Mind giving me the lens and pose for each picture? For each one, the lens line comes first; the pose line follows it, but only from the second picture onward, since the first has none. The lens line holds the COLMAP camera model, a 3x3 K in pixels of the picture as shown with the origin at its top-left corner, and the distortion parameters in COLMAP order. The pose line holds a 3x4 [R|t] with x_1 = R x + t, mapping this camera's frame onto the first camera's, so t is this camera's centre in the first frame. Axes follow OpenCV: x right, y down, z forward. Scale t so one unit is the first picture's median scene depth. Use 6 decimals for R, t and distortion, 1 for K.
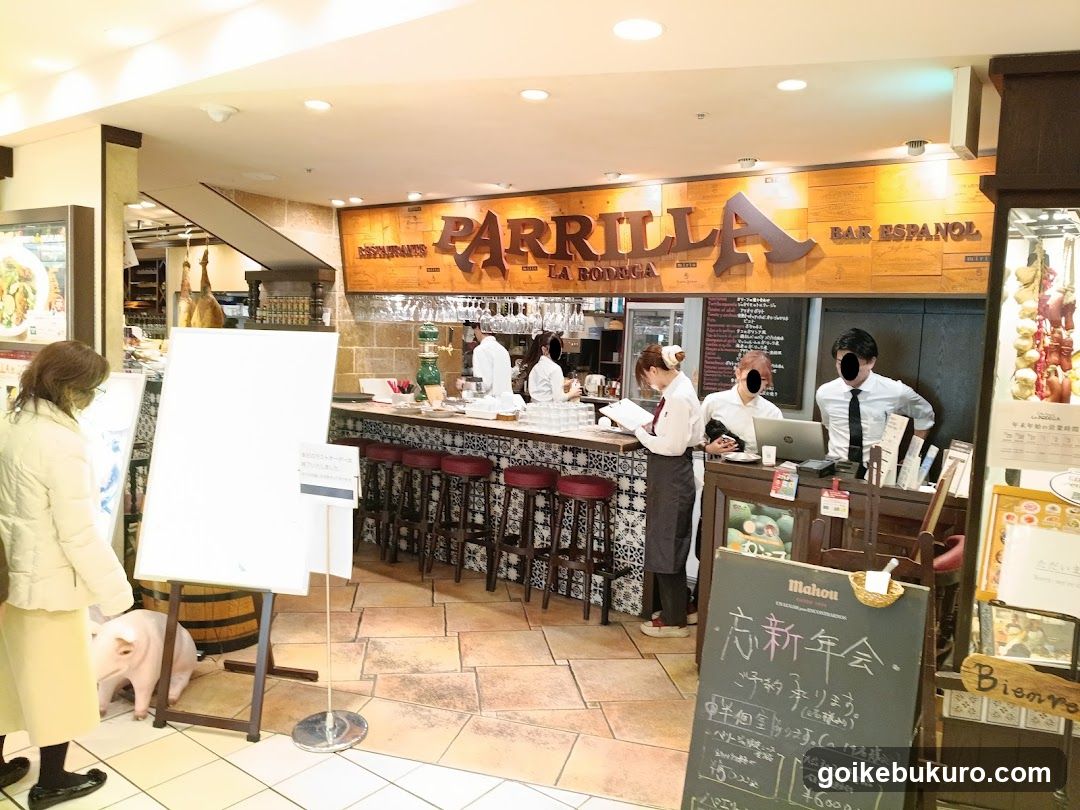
lens RADIAL K [[828.1, 0, 557.6], [0, 828.1, 415.4], [0, 0, 1]] dist [0.016785, -0.034623]
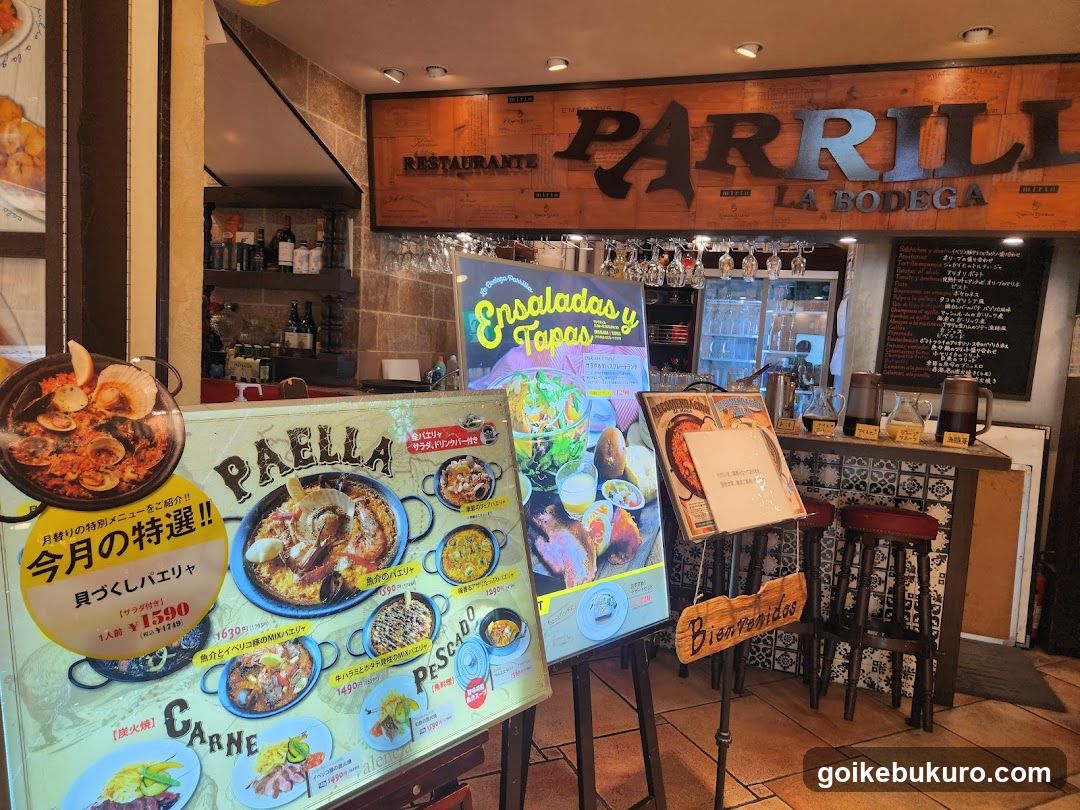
lens RADIAL K [[719.7, 0, 537.9], [0, 719.7, 413.9], [0, 0, 1]] dist [0.005650, -0.006638]
pose [[0.954355, -0.013952, 0.298348, -0.365740], [0.009044, 0.999800, 0.017824, -0.010863], [-0.298537, -0.014312, 0.954291, 0.495299]]
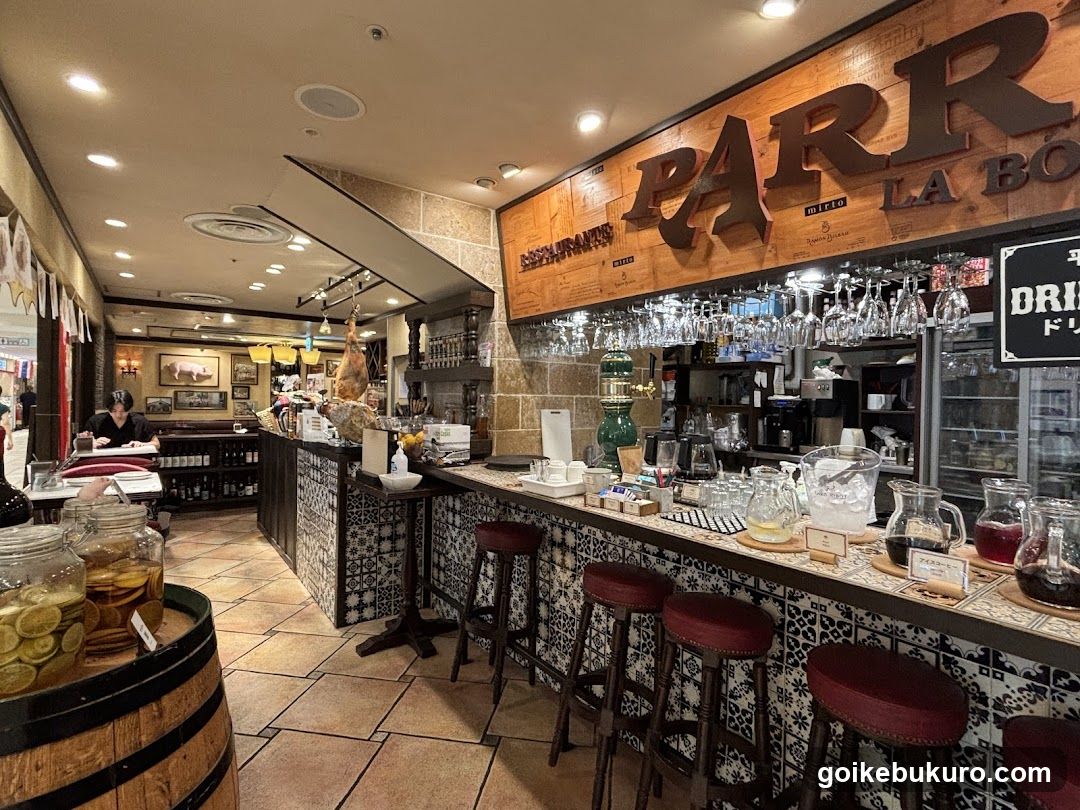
lens RADIAL K [[534.6, 0, 535.2], [0, 534.6, 404.5], [0, 0, 1]] dist [0.031451, 0.000627]
pose [[0.947829, -0.021288, -0.318067, -0.096252], [-0.008937, 0.995601, -0.093268, -0.035032], [0.318653, 0.091244, 0.943469, 0.672570]]
